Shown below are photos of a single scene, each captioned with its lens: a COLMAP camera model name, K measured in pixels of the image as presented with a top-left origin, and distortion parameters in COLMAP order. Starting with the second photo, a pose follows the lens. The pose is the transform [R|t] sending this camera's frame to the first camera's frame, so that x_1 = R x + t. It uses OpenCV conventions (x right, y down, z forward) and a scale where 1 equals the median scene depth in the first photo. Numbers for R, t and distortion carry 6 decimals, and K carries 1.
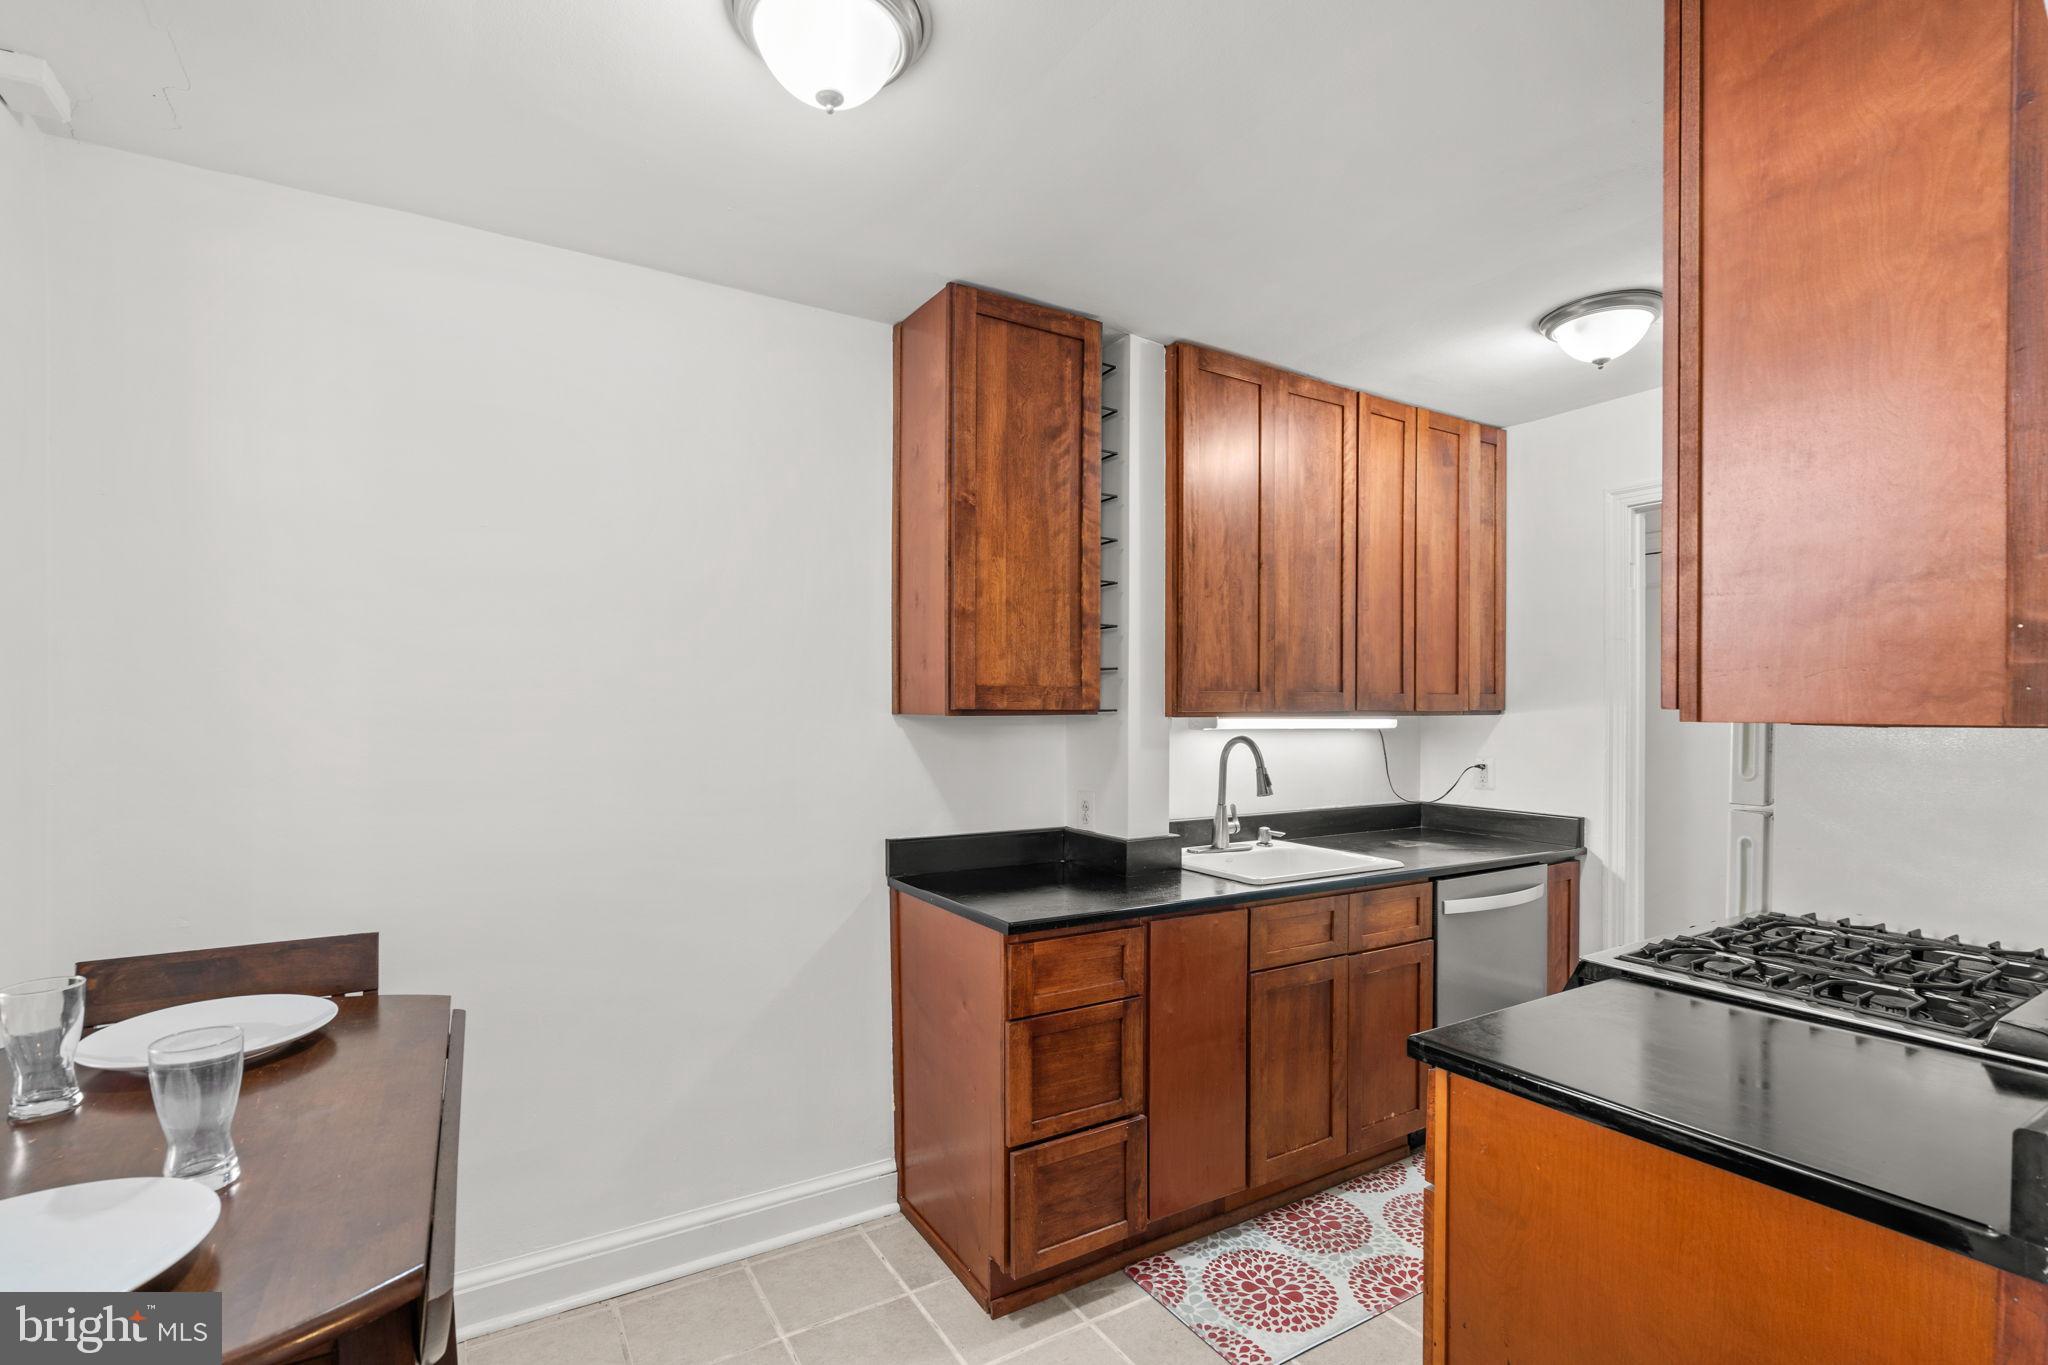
lens RADIAL K [[934.7, 0, 1021.5], [0, 934.7, 716.3], [0, 0, 1]] dist [-0.005310, 0.002117]
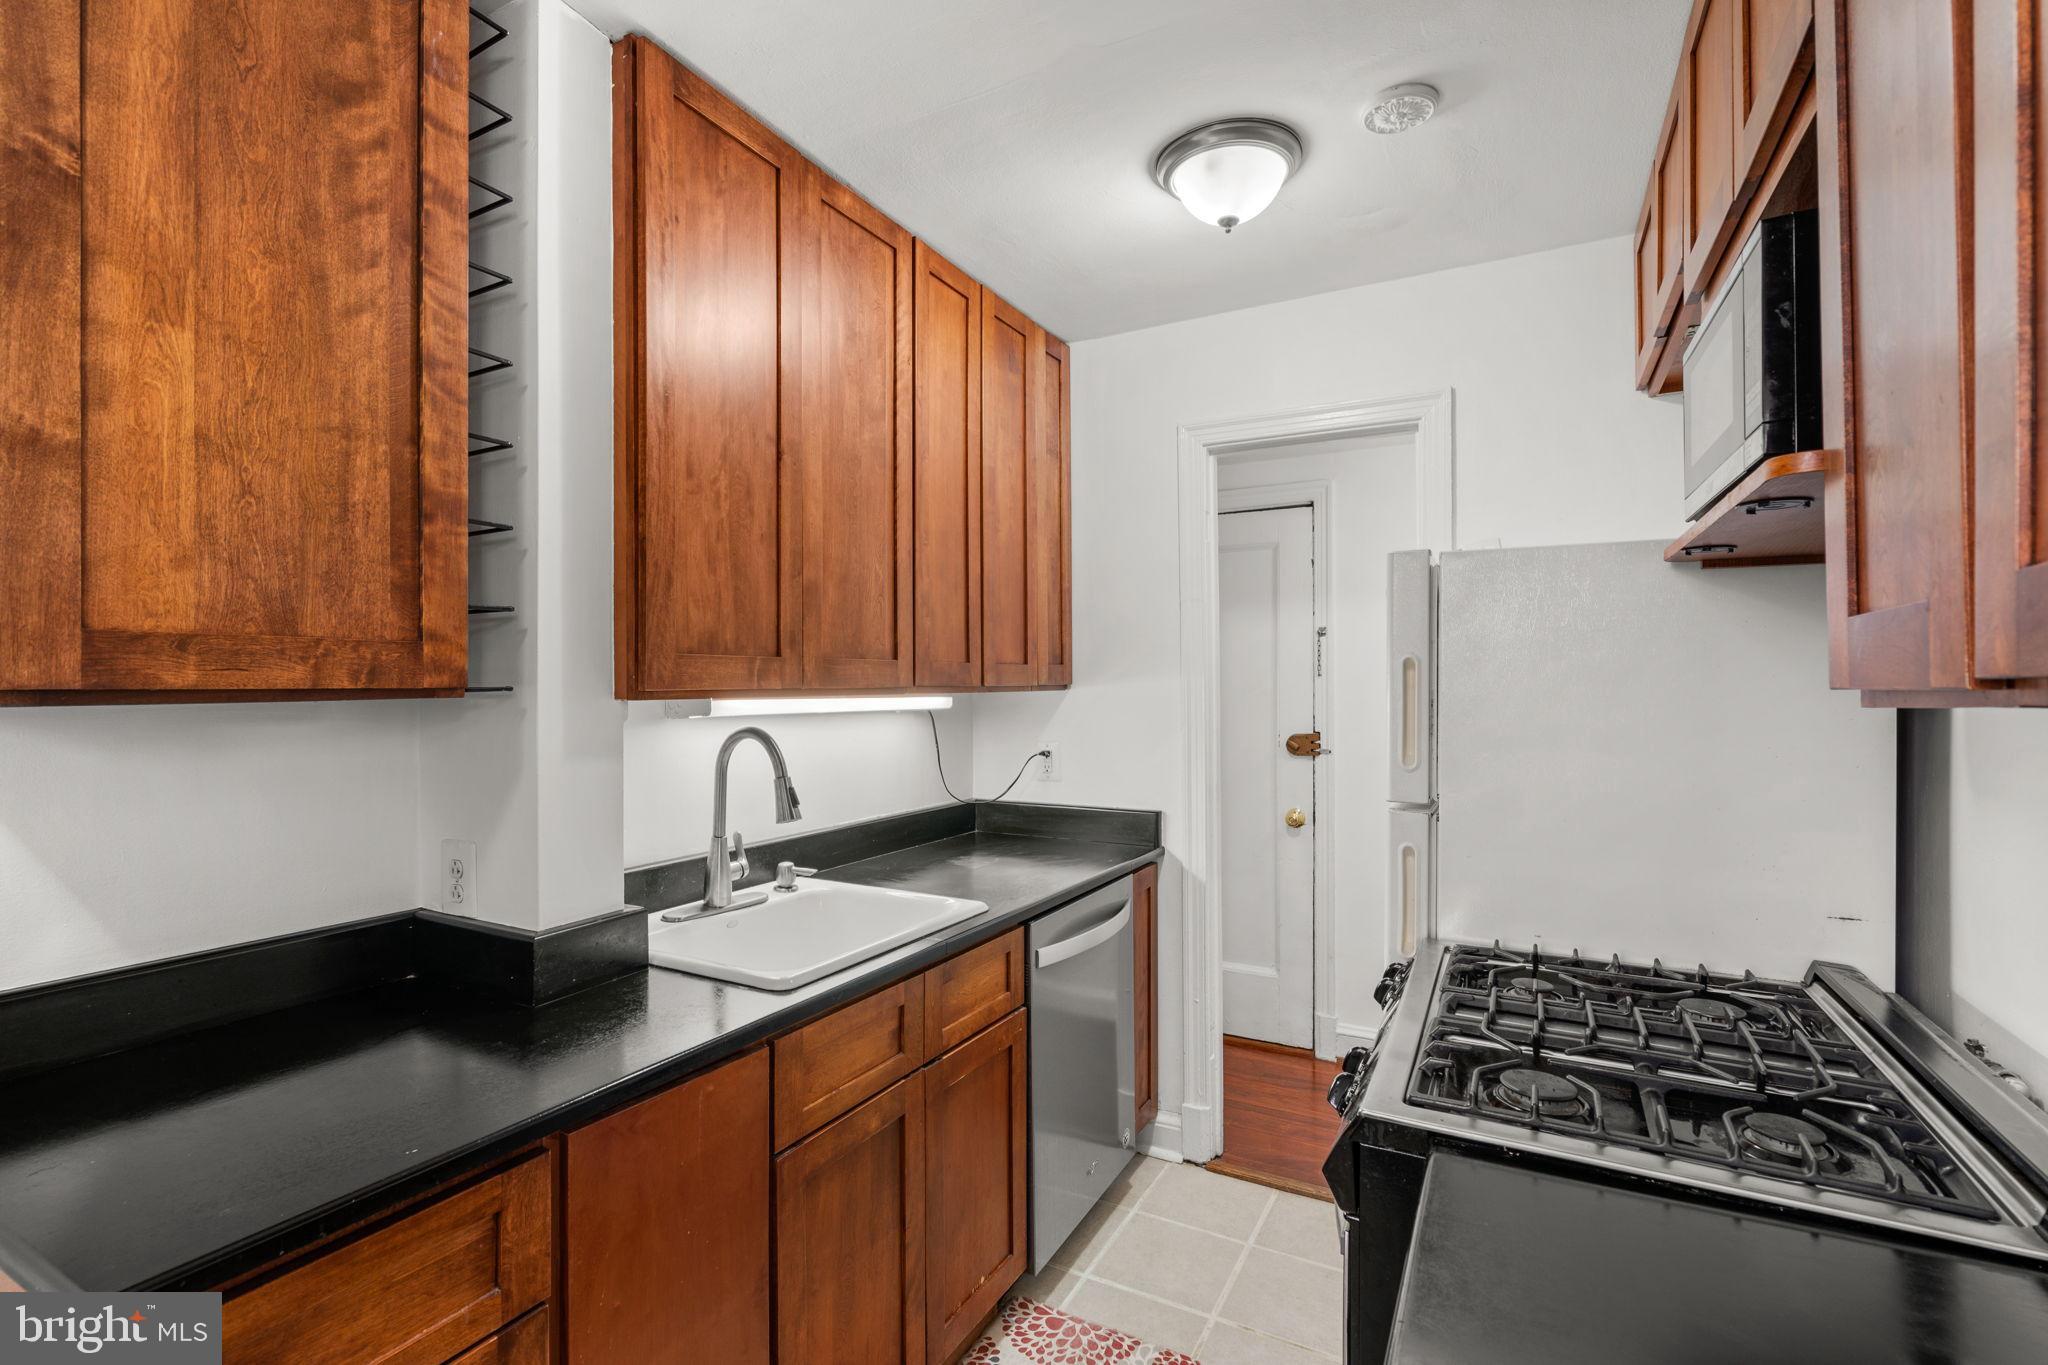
lens RADIAL K [[934.7, 0, 1017.4], [0, 934.7, 683.4], [0, 0, 1]] dist [-0.005310, 0.002117]
pose [[0.868038, -0.005126, 0.496471, 0.092687], [0.009958, 0.999925, -0.007087, -0.002985], [-0.496397, 0.011095, 0.868025, 0.428821]]
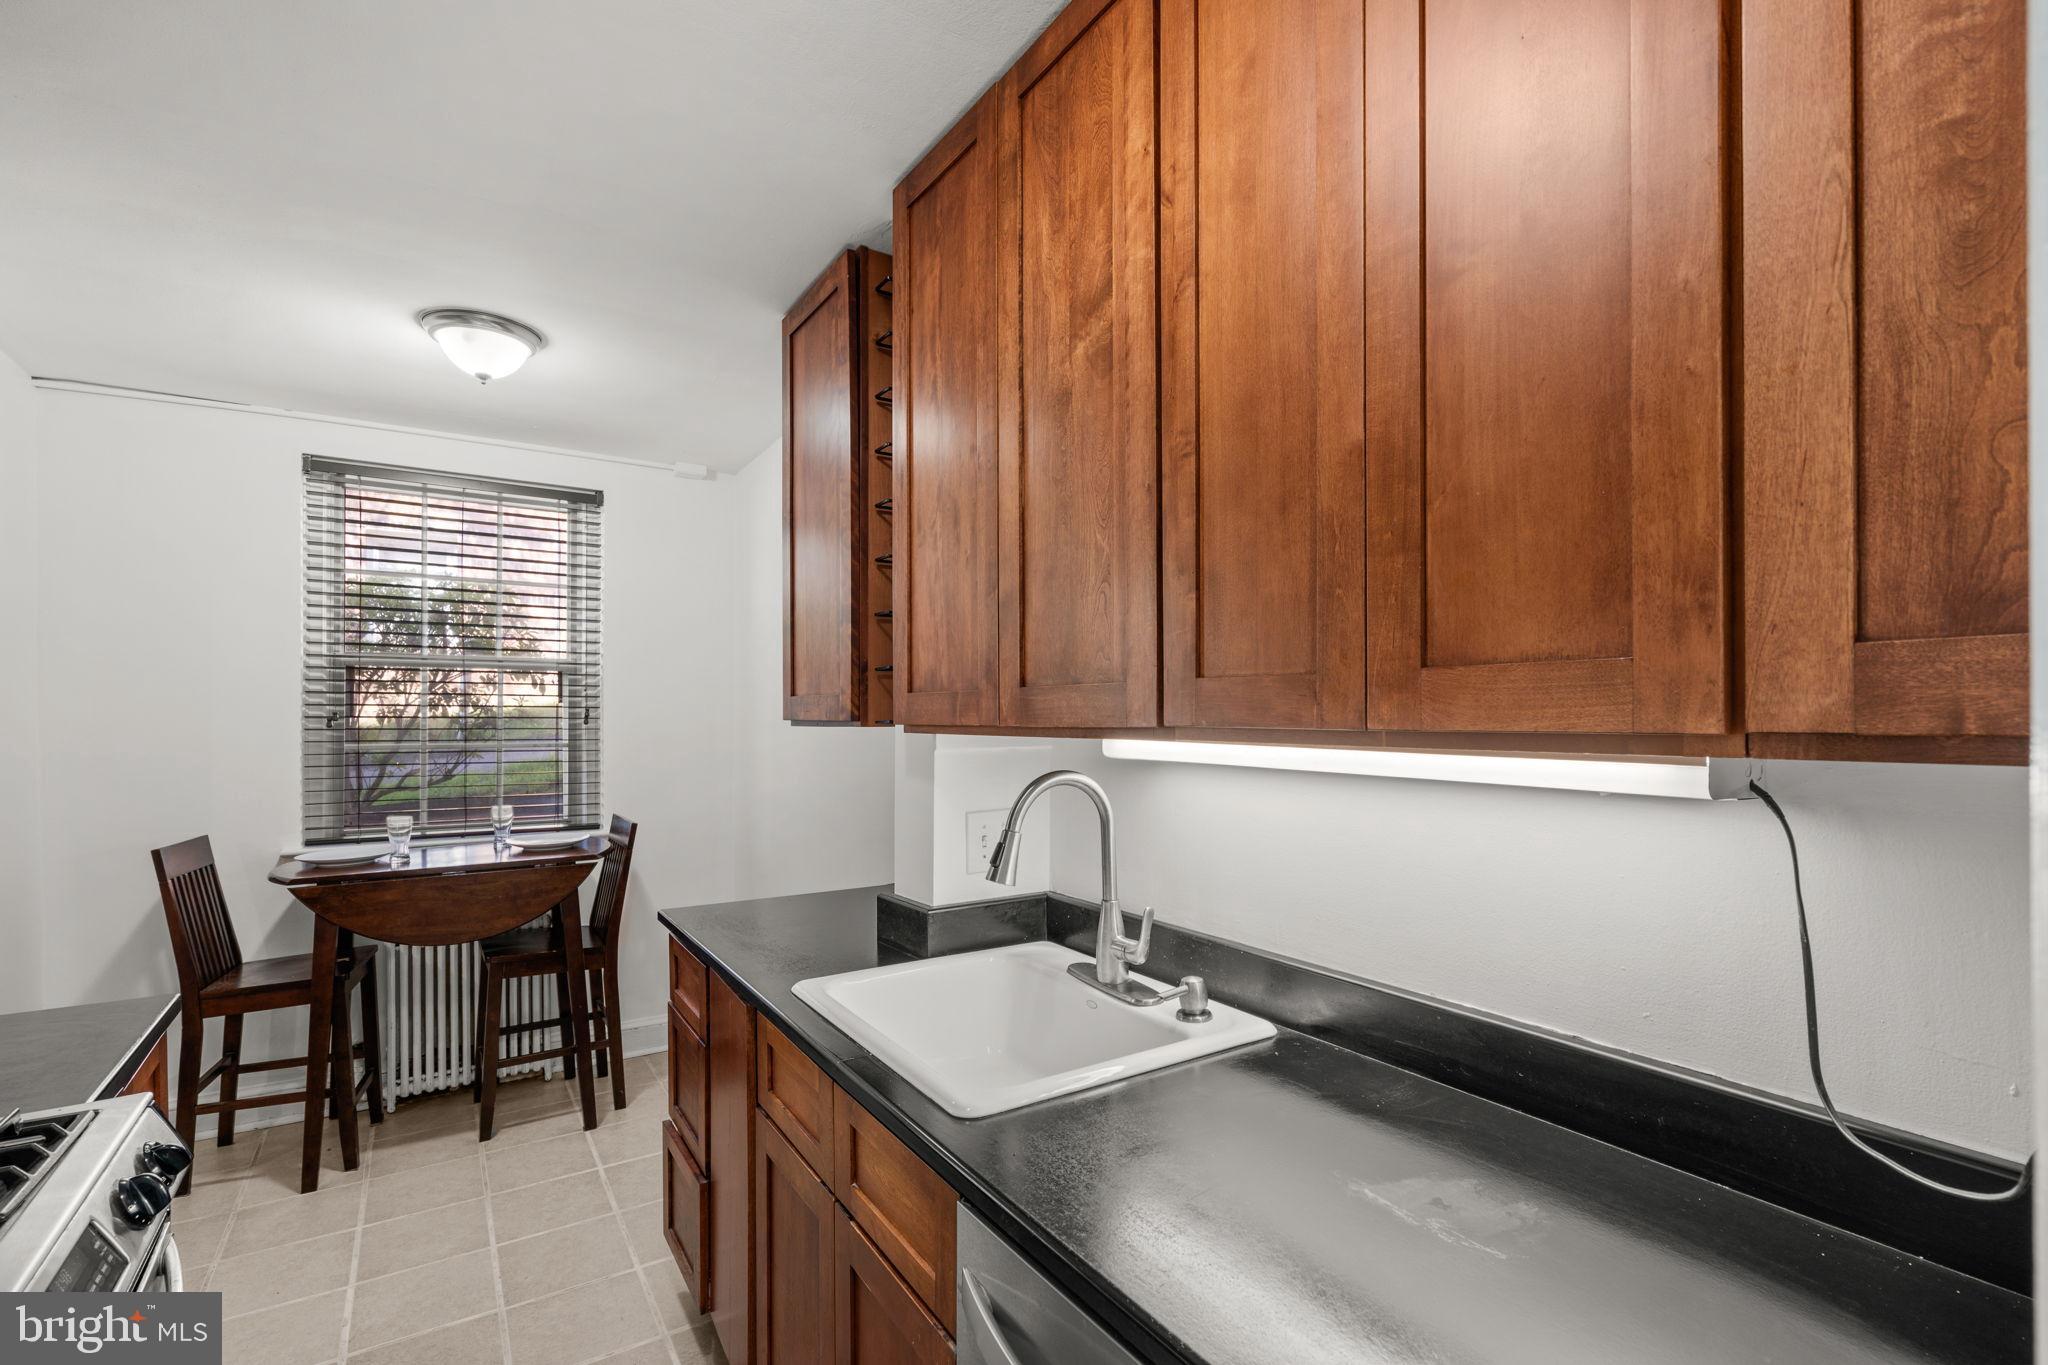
lens RADIAL K [[934.7, 0, 1016.8], [0, 934.7, 712.6], [0, 0, 1]] dist [-0.005310, 0.002117]
pose [[0.019946, -0.002395, -0.999798, 0.916183], [-0.006747, 0.999974, -0.002531, -0.013361], [0.999778, 0.006796, 0.019930, 1.147251]]
